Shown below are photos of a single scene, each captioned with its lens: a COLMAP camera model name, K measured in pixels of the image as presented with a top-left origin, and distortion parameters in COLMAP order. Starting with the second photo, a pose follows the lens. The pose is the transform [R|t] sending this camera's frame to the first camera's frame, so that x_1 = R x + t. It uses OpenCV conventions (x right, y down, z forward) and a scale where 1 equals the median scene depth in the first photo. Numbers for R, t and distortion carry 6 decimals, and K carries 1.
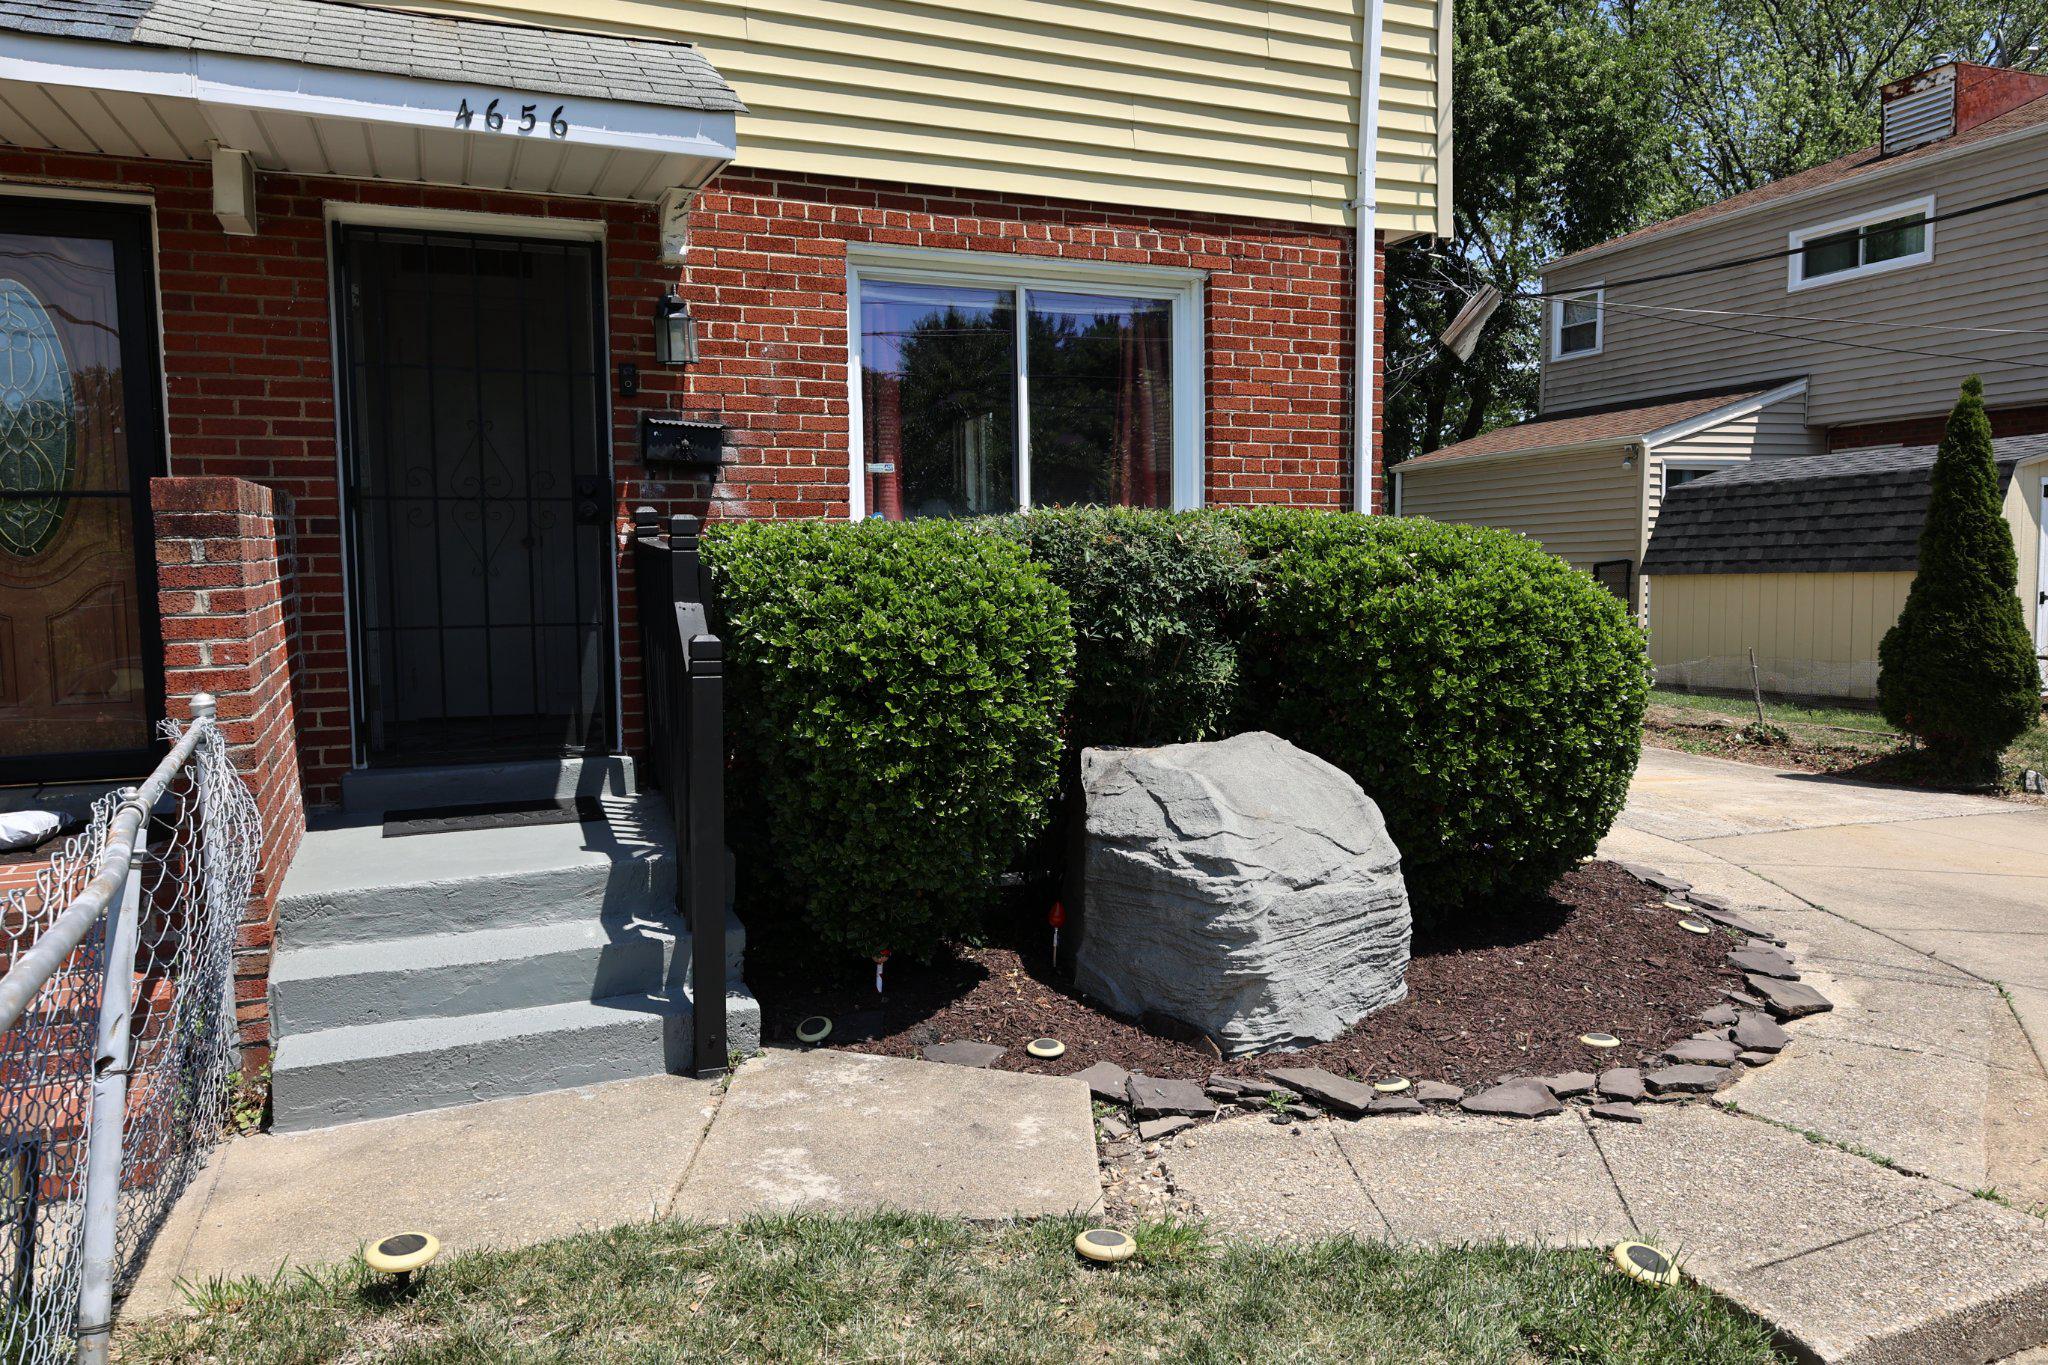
lens RADIAL K [[1404.1, 0, 1023.0], [0, 1404.1, 688.7], [0, 0, 1]] dist [-0.009620, 0.002821]
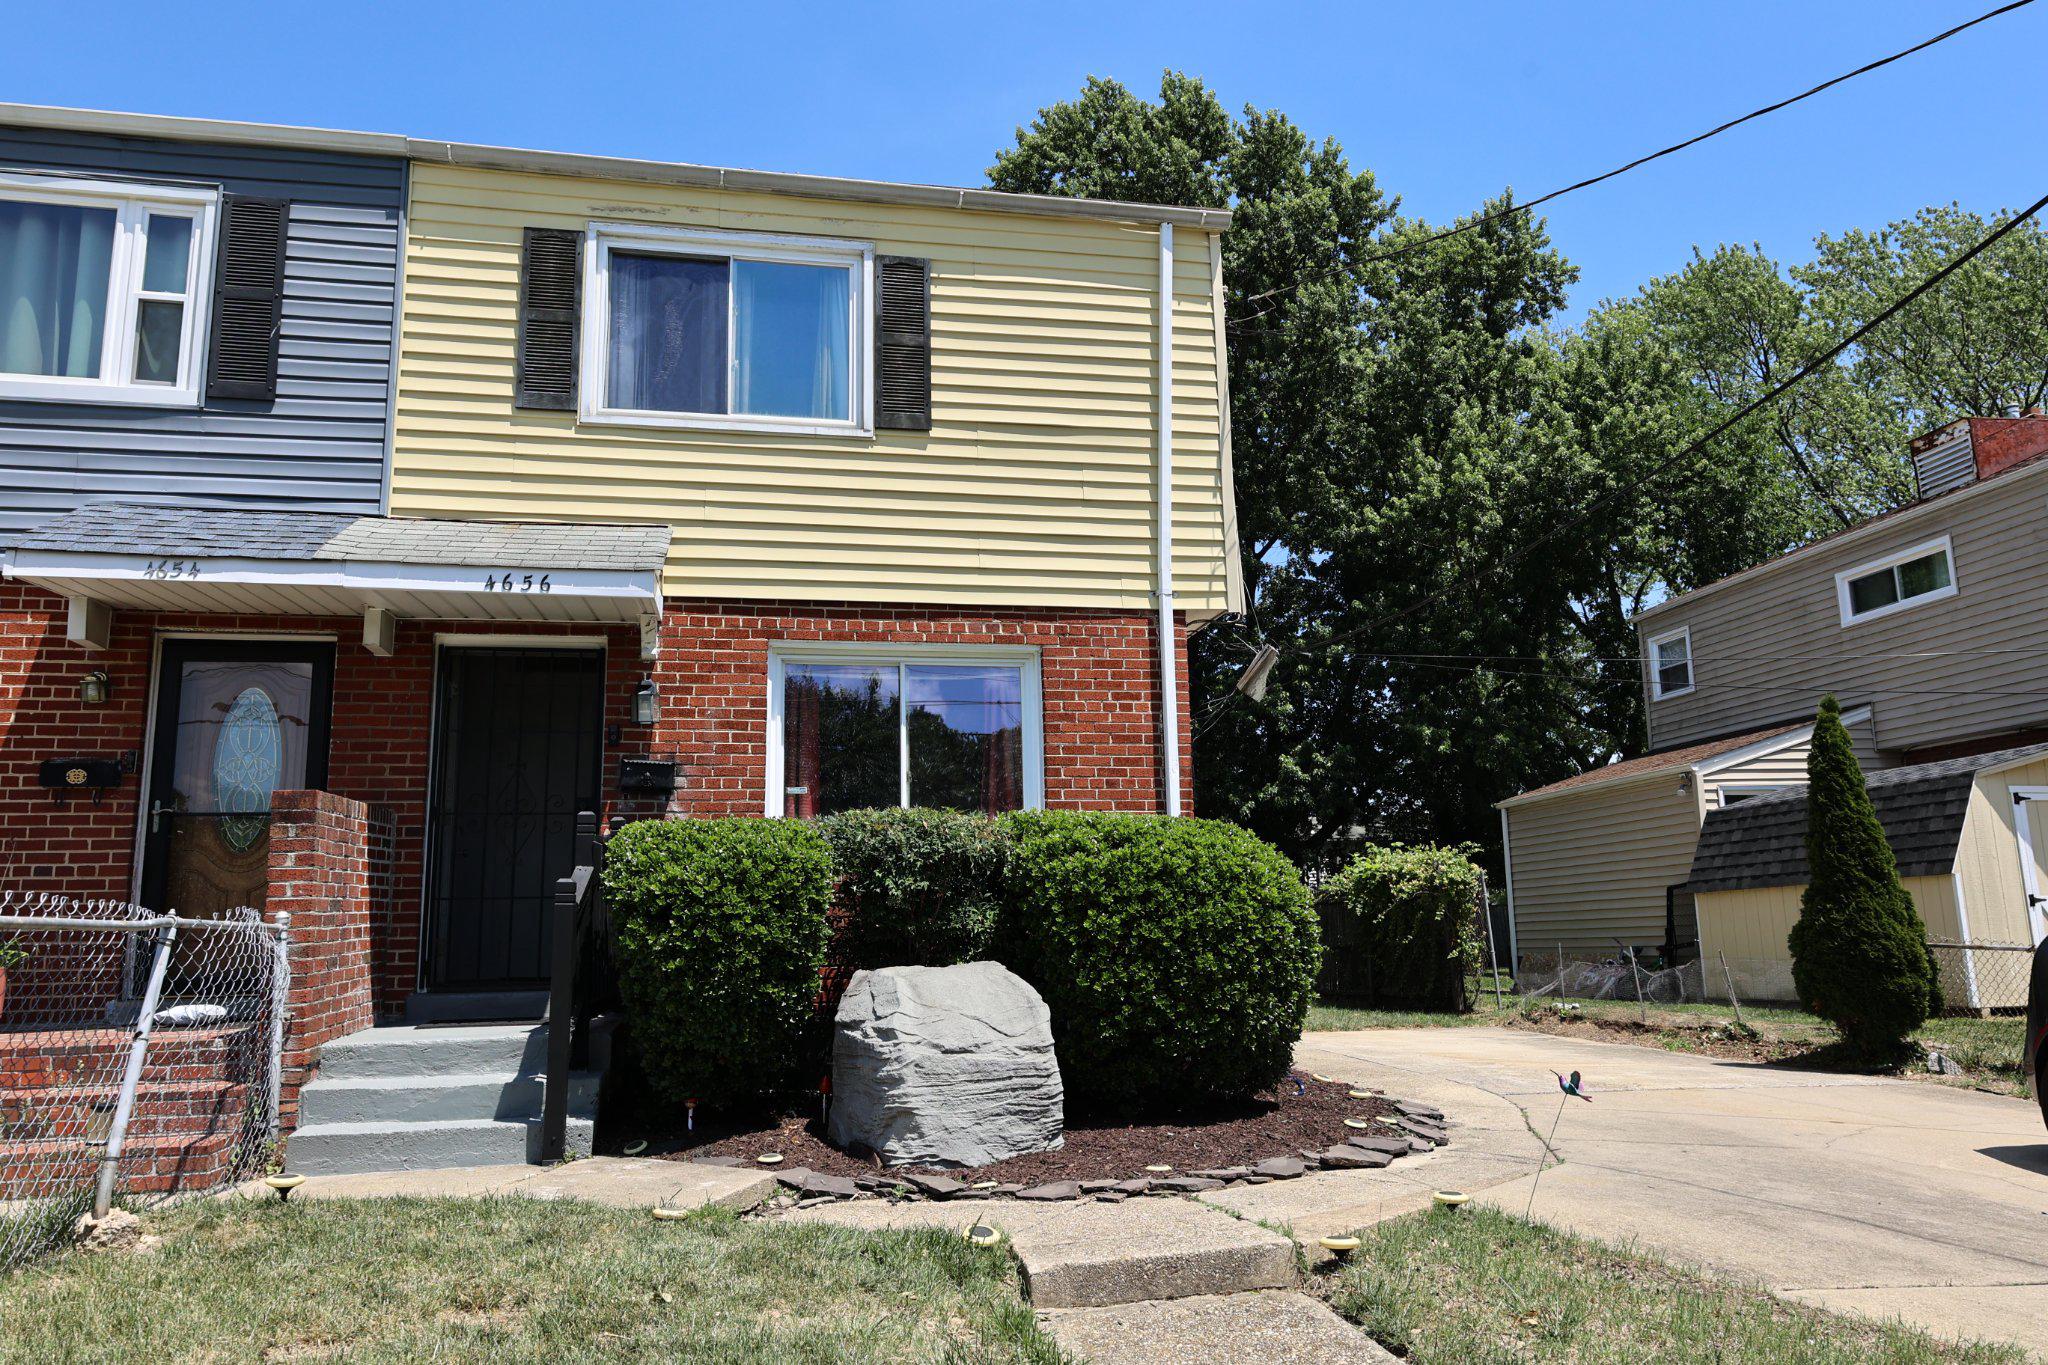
lens RADIAL K [[1404.1, 0, 1026.4], [0, 1404.1, 686.5], [0, 0, 1]] dist [-0.009620, 0.002821]
pose [[0.980307, -0.043181, -0.192702, 0.456316], [-0.007735, 0.966657, -0.255958, 0.116391], [0.197329, 0.252408, 0.947286, -0.371152]]
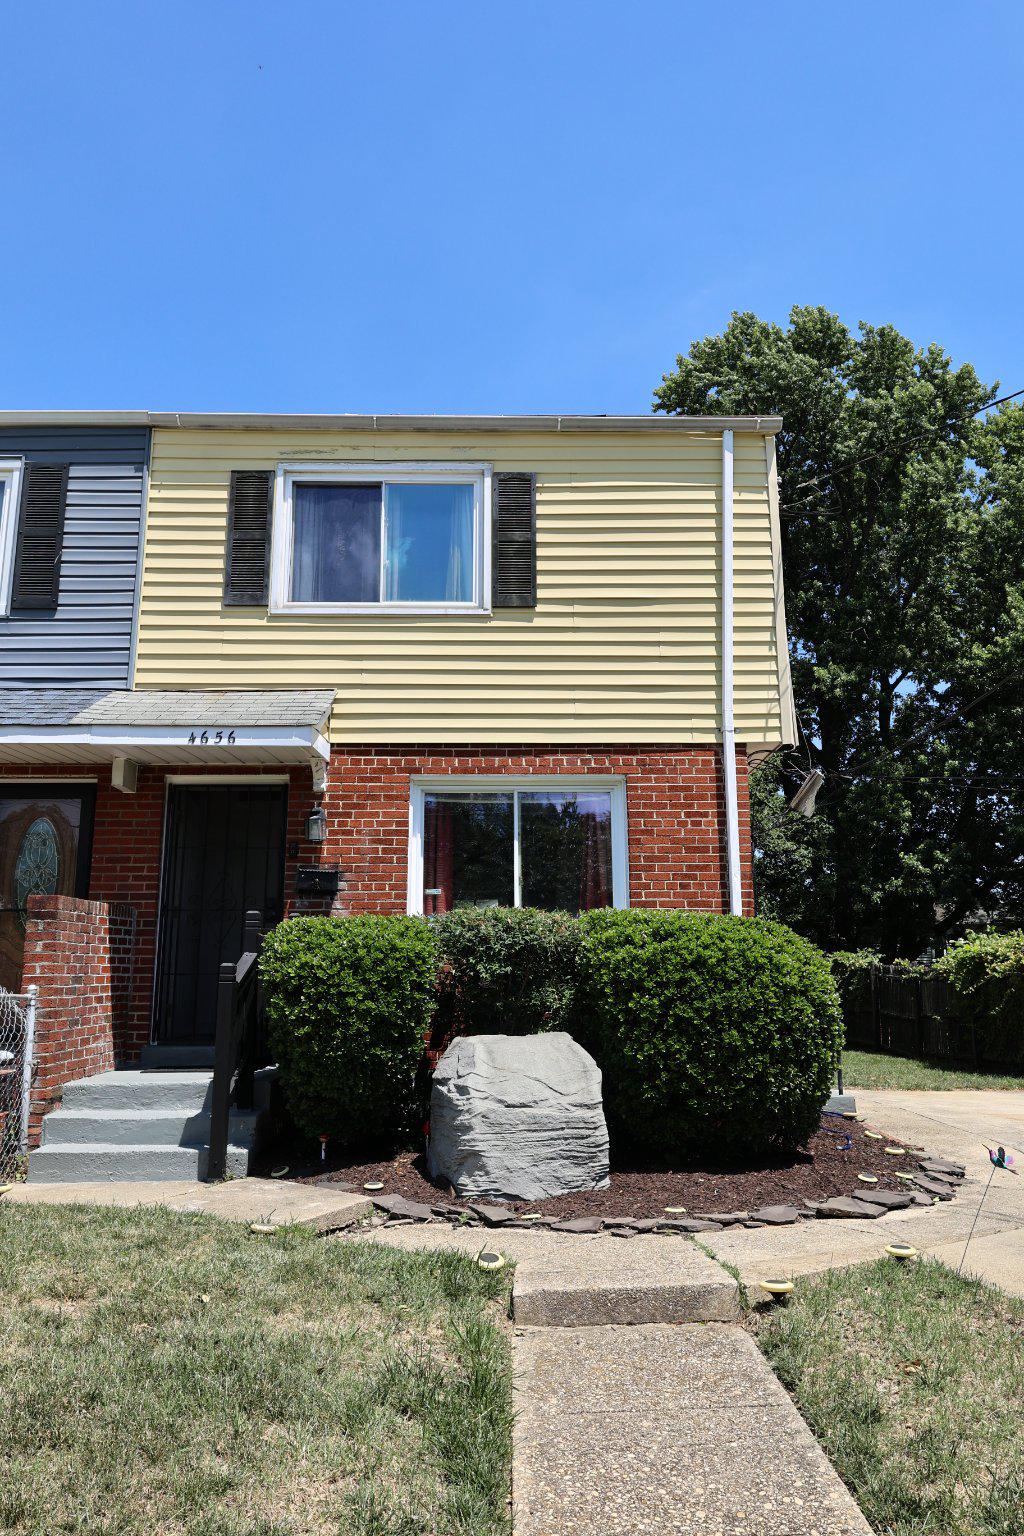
lens RADIAL K [[1115.0, 0, 516.5], [0, 1115.0, 759.2], [0, 0, 1]] dist [-0.008481, 0.002099]
pose [[0.927000, -0.070606, -0.368355, 0.611974], [-0.039711, 0.958124, -0.283587, 0.094702], [0.372953, 0.277513, 0.885377, -0.326641]]
